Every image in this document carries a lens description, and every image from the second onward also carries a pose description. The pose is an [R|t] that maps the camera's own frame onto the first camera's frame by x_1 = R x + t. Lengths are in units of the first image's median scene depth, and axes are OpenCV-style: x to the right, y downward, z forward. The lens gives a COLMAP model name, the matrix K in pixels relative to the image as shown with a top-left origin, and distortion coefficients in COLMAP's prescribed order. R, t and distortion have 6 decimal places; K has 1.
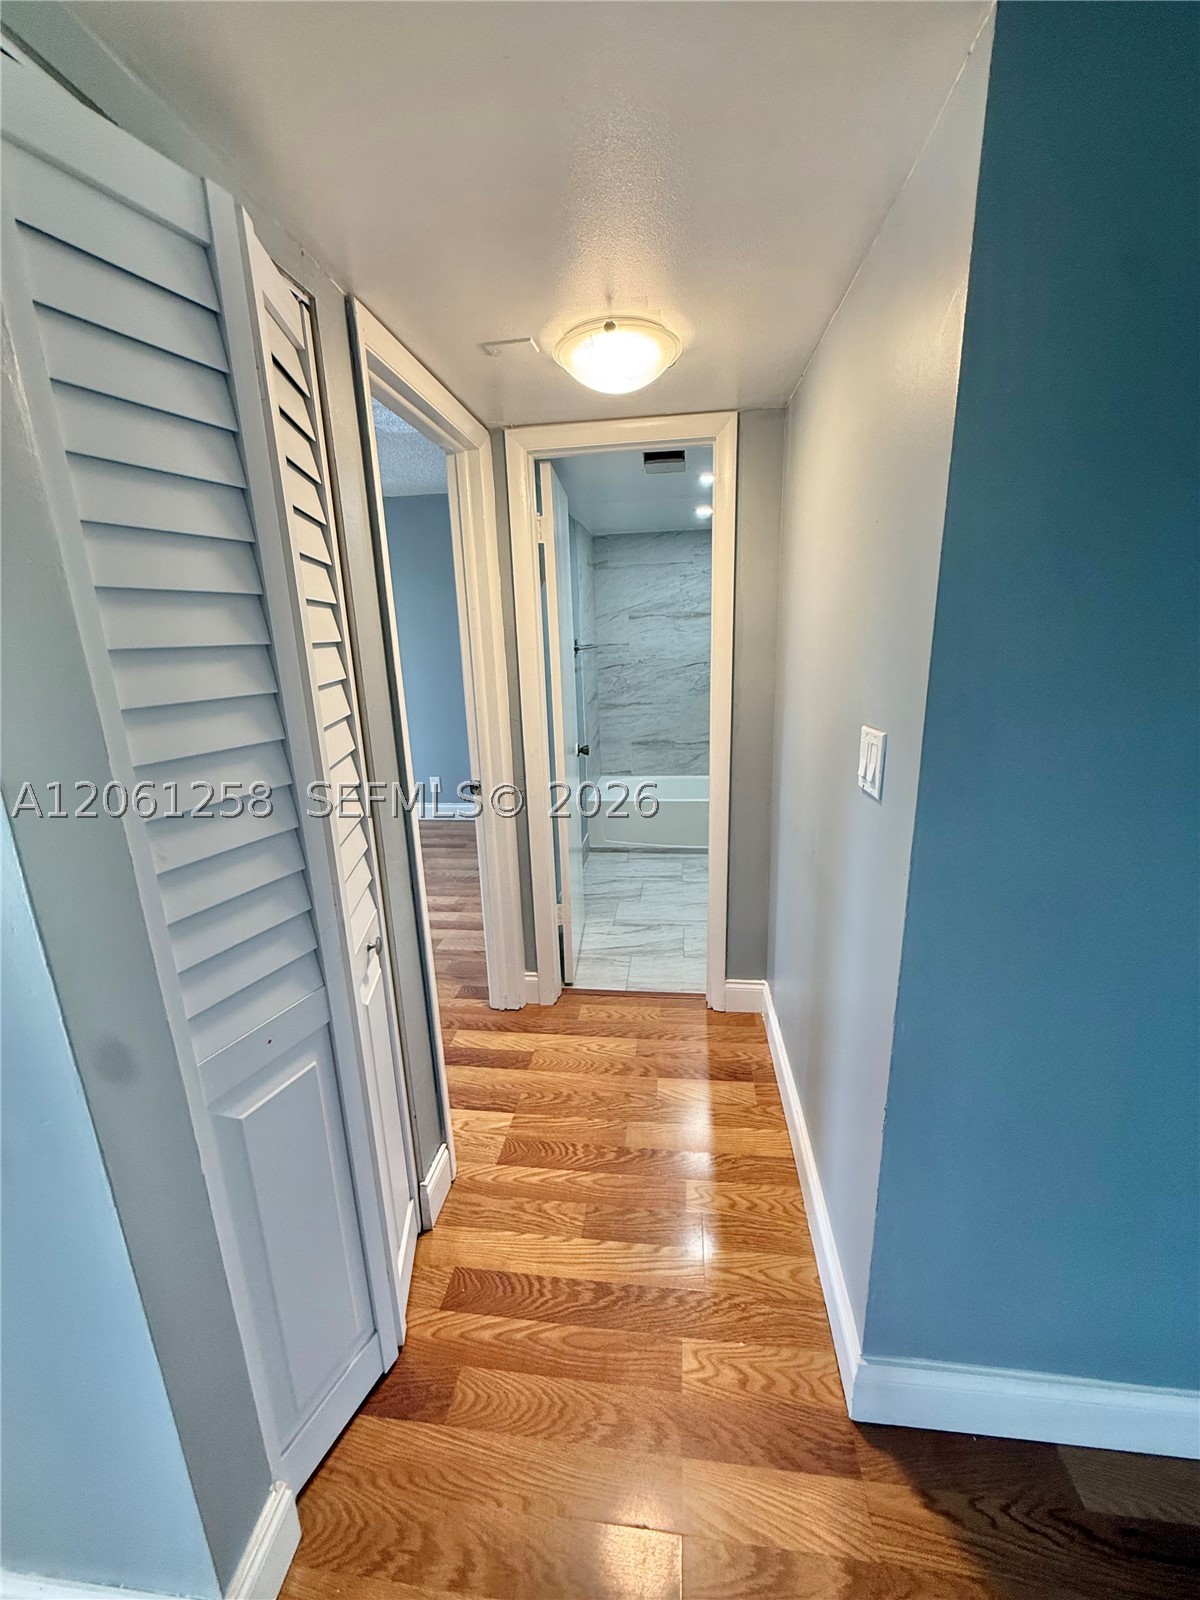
lens RADIAL K [[635.5, 0, 601.0], [0, 635.5, 795.6], [0, 0, 1]] dist [0.000102, -0.000152]
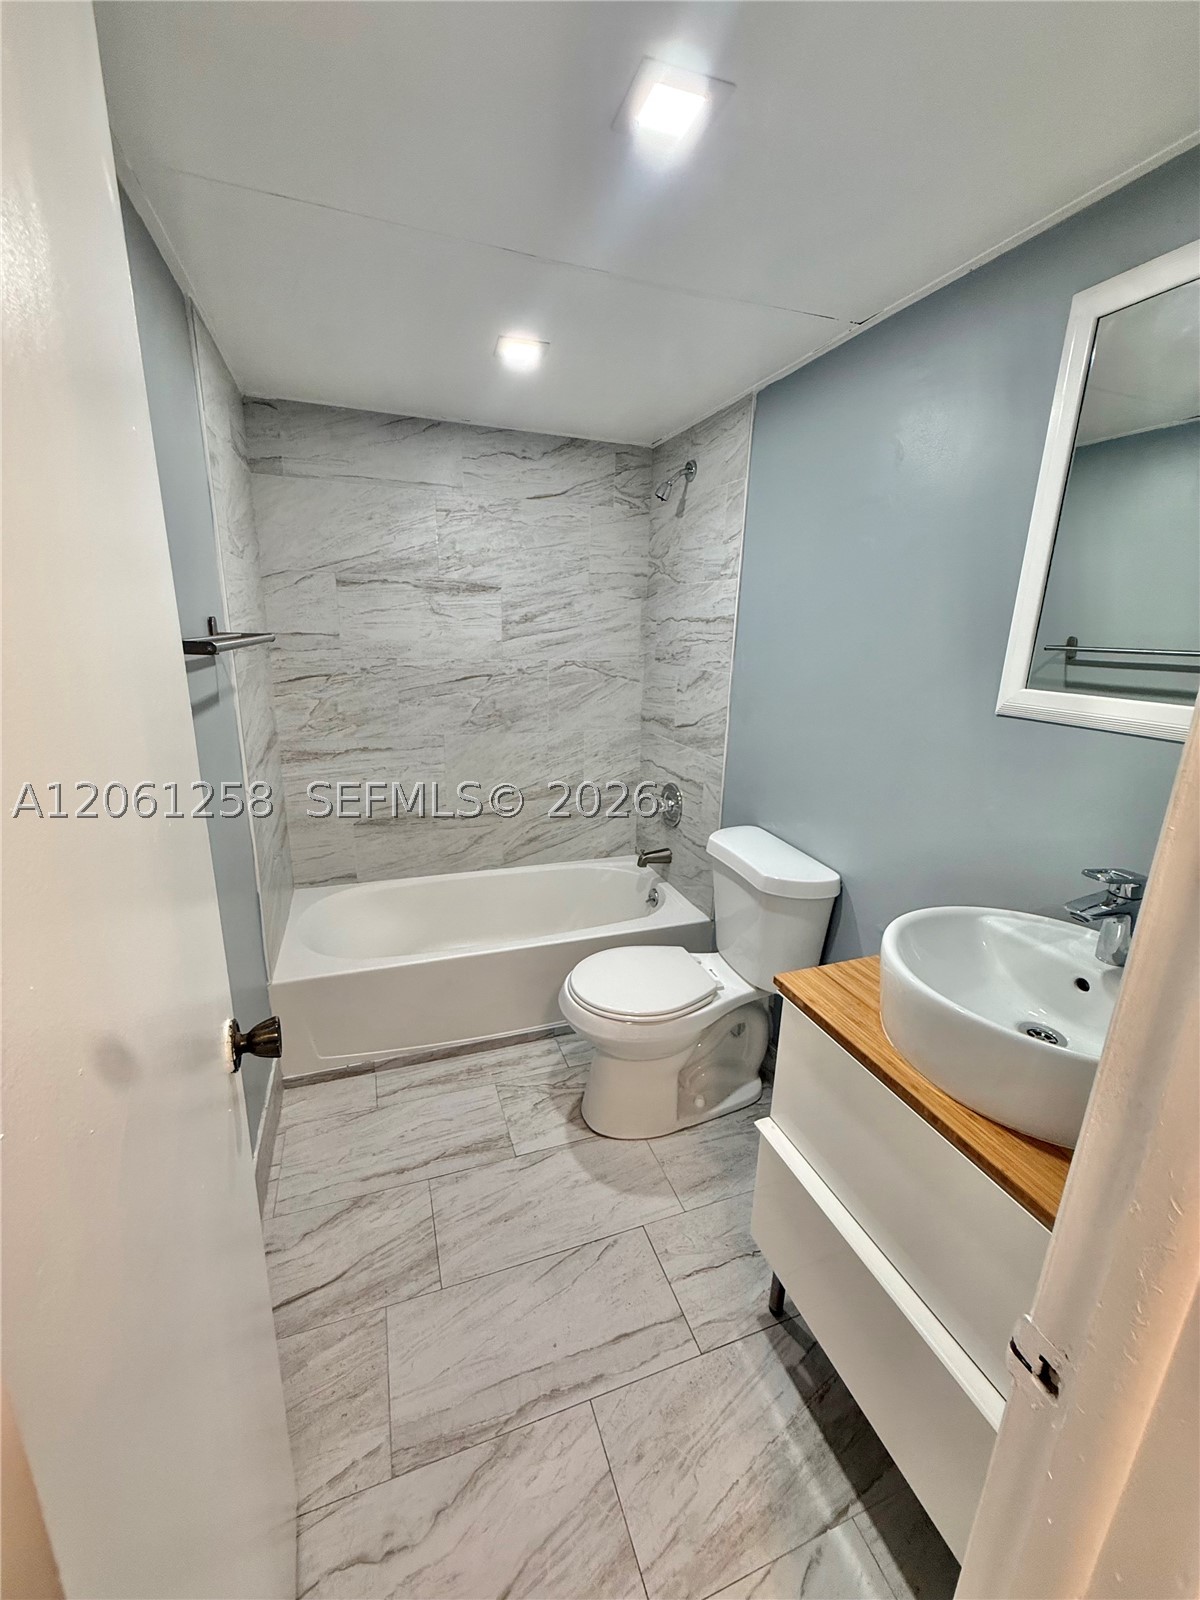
lens RADIAL K [[635.5, 0, 601.0], [0, 635.5, 795.6], [0, 0, 1]] dist [0.000102, -0.000152]
pose [[0.887724, -0.061246, 0.456285, -0.009994], [0.058409, 0.998086, 0.020334, -0.111883], [-0.456656, 0.008600, 0.889602, 0.469338]]
